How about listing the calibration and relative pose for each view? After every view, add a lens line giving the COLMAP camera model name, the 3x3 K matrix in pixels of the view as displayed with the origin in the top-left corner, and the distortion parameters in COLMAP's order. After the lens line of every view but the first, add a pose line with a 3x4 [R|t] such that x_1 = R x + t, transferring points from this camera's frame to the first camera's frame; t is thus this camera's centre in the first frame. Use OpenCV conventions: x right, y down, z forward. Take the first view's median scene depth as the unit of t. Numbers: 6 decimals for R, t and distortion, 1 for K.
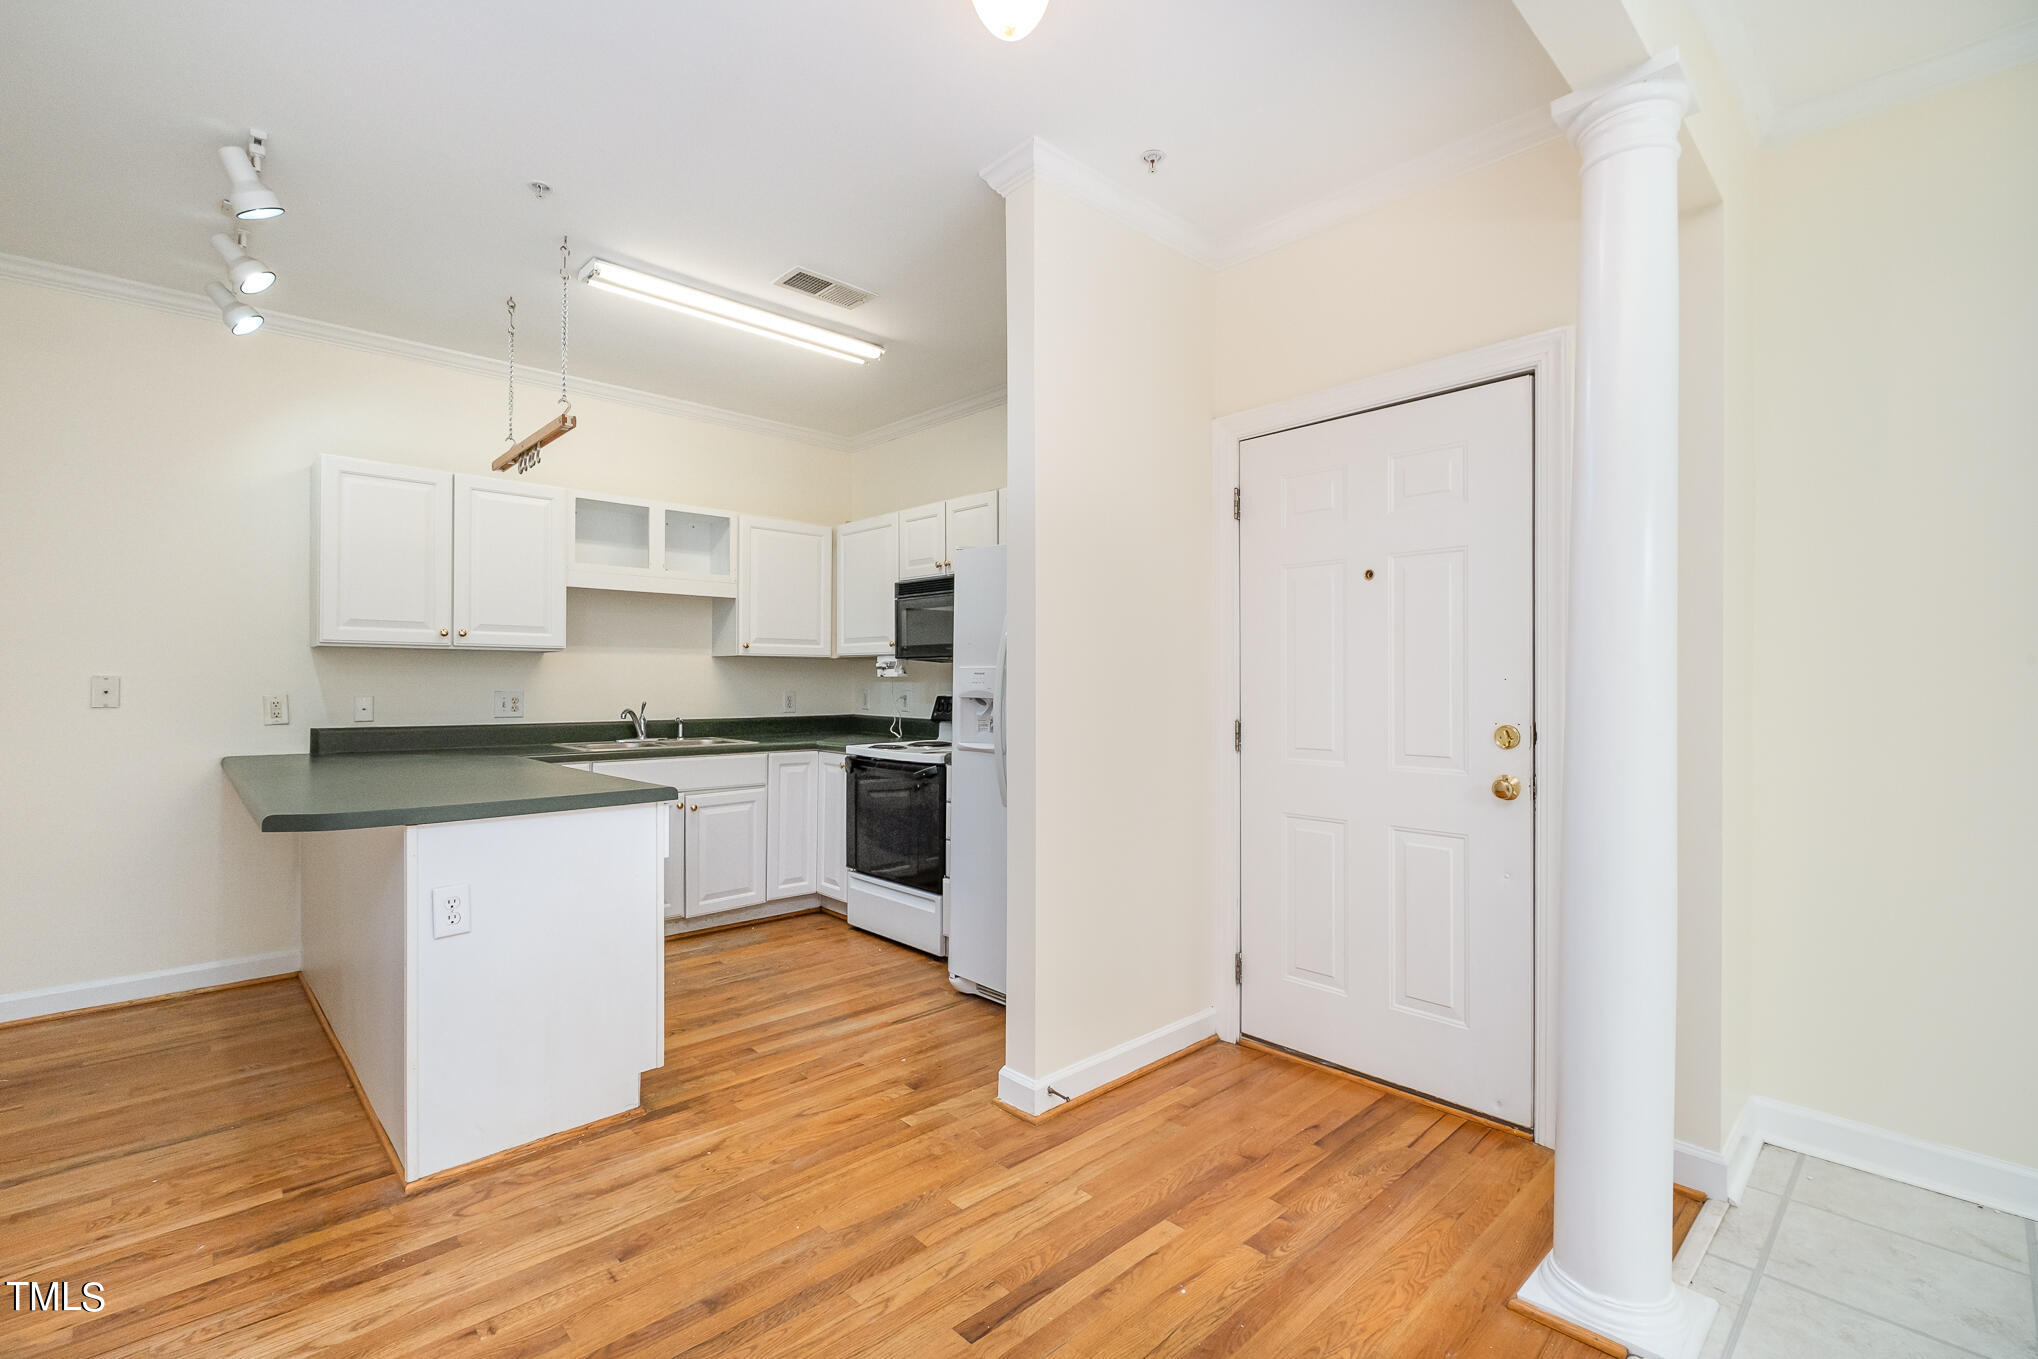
lens RADIAL K [[887.0, 0, 1013.6], [0, 887.0, 681.6], [0, 0, 1]] dist [0.004895, -0.003231]
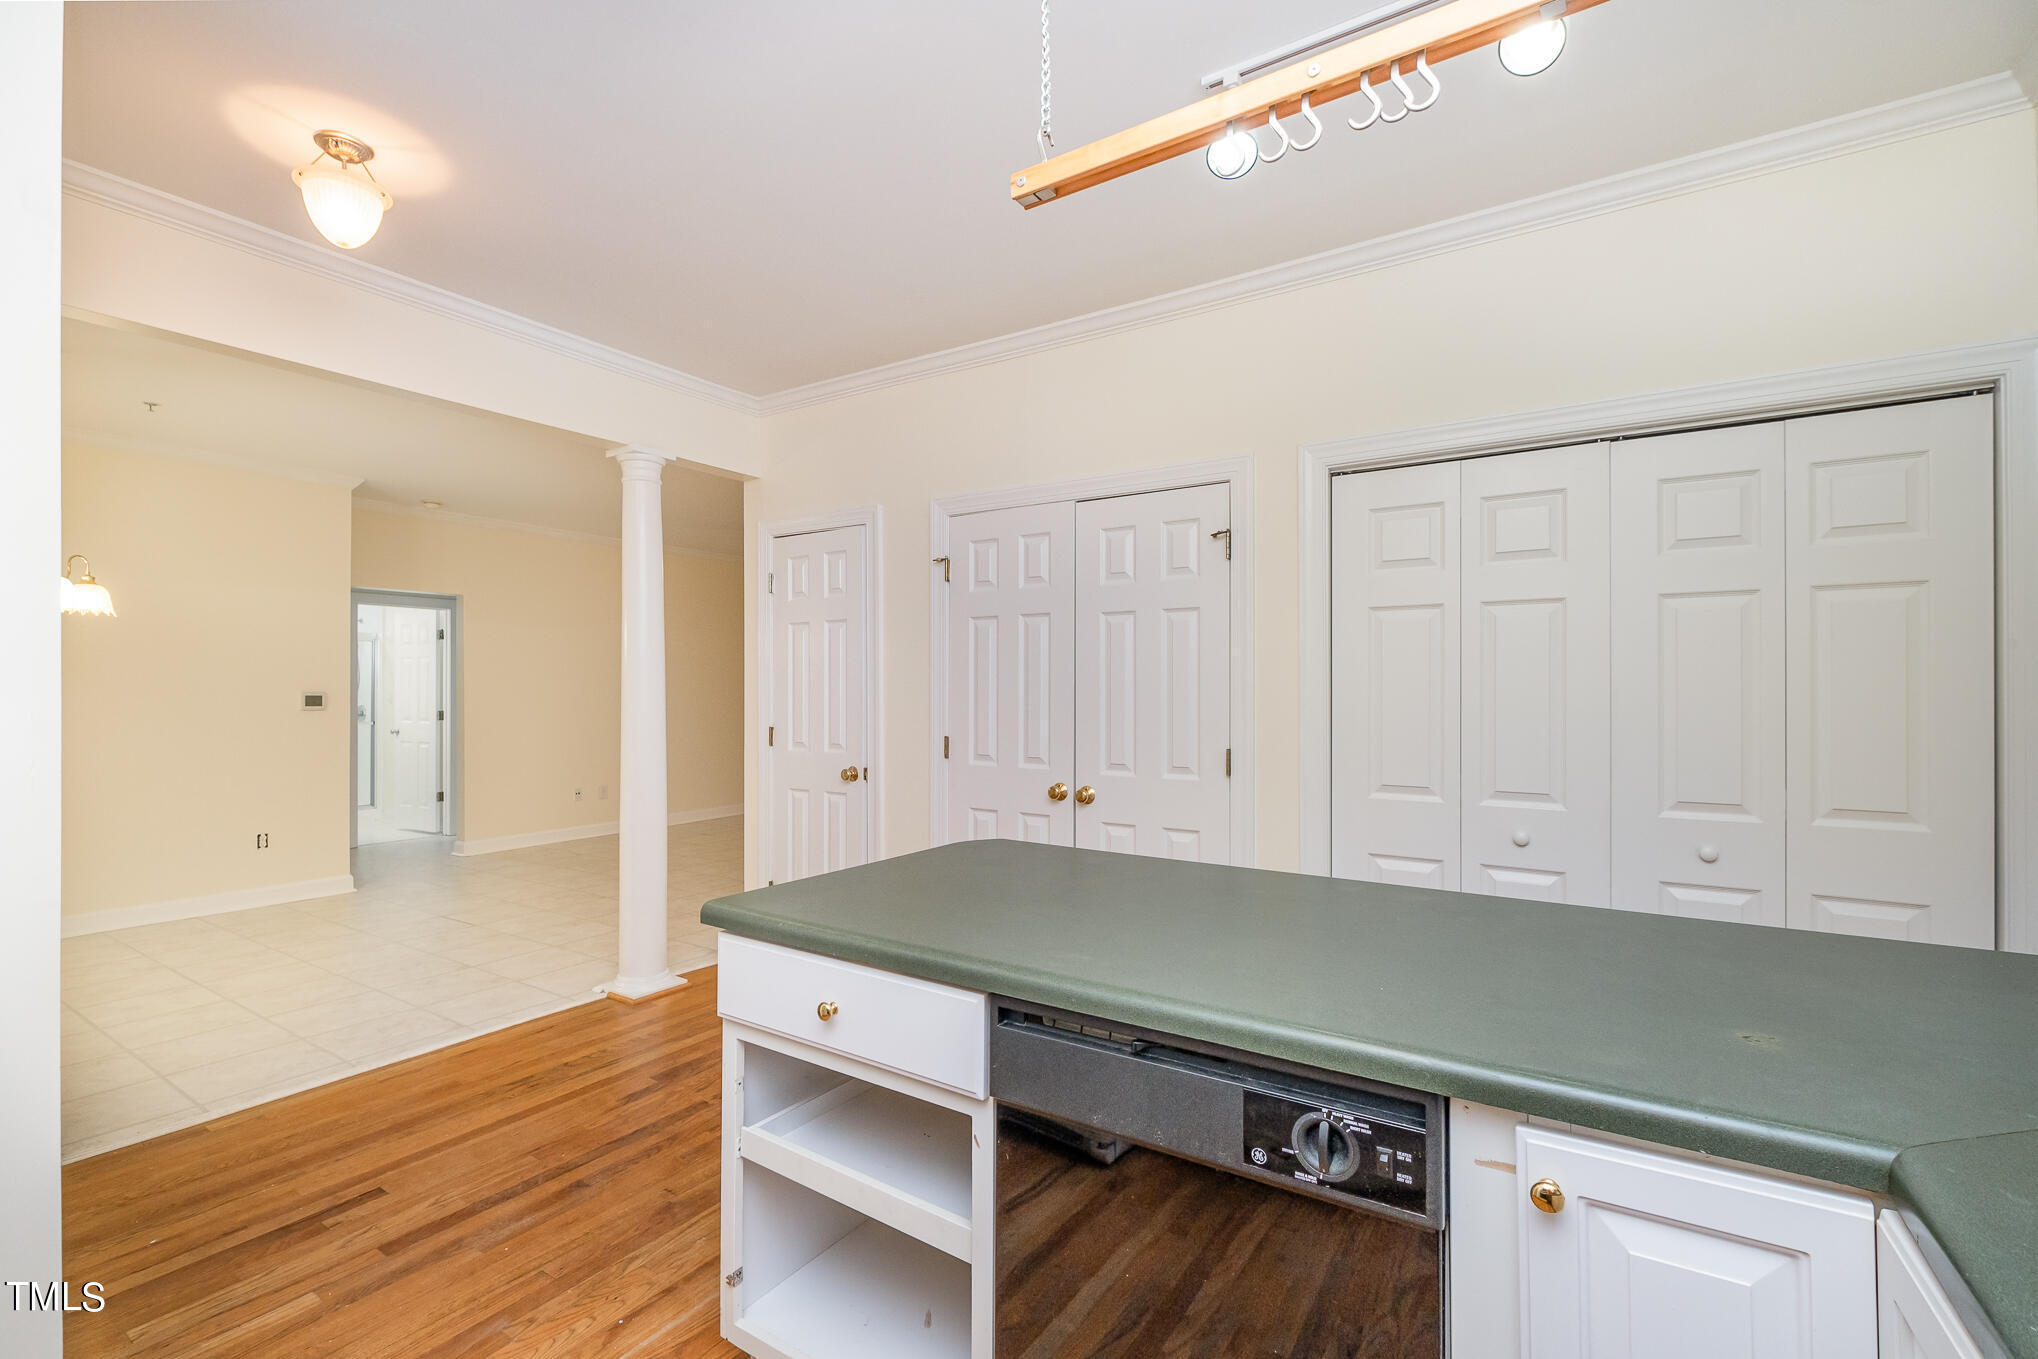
lens RADIAL K [[887.0, 0, 1011.9], [0, 887.0, 683.2], [0, 0, 1]] dist [0.004895, -0.003231]
pose [[-0.972353, -0.002070, -0.233507, -0.286504], [-0.000877, 0.999986, -0.005209, -0.024452], [0.233515, -0.004860, -0.972341, 1.073876]]
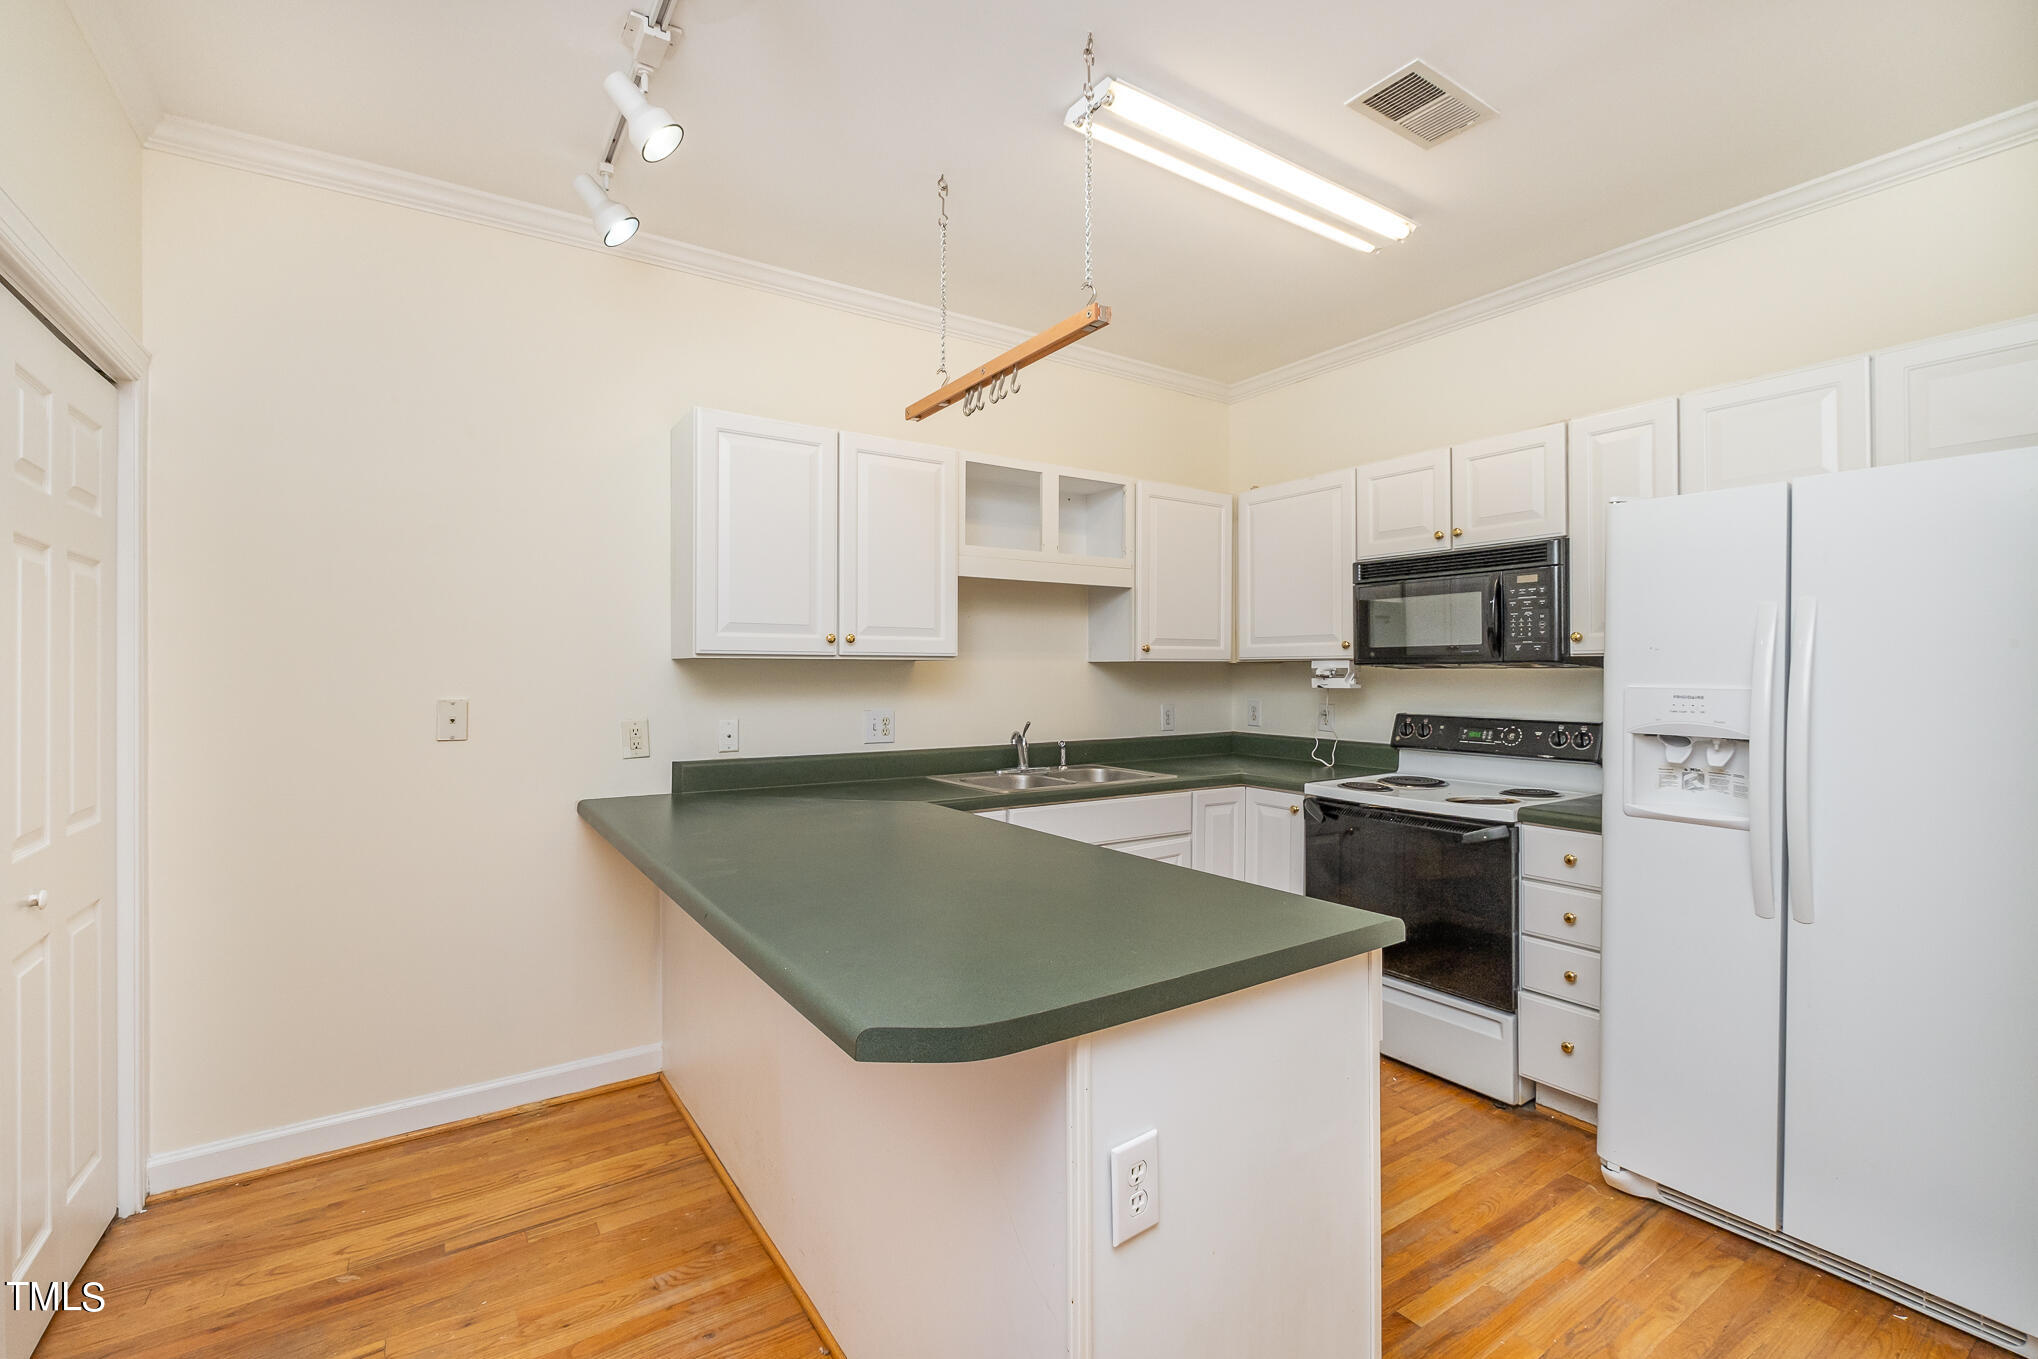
lens RADIAL K [[887.0, 0, 1031.8], [0, 887.0, 669.8], [0, 0, 1]] dist [0.004895, -0.003231]
pose [[0.986864, -0.004855, -0.161478, -0.318534], [0.004329, 0.999984, -0.003604, -0.022503], [0.161493, 0.002858, 0.986870, 0.251737]]
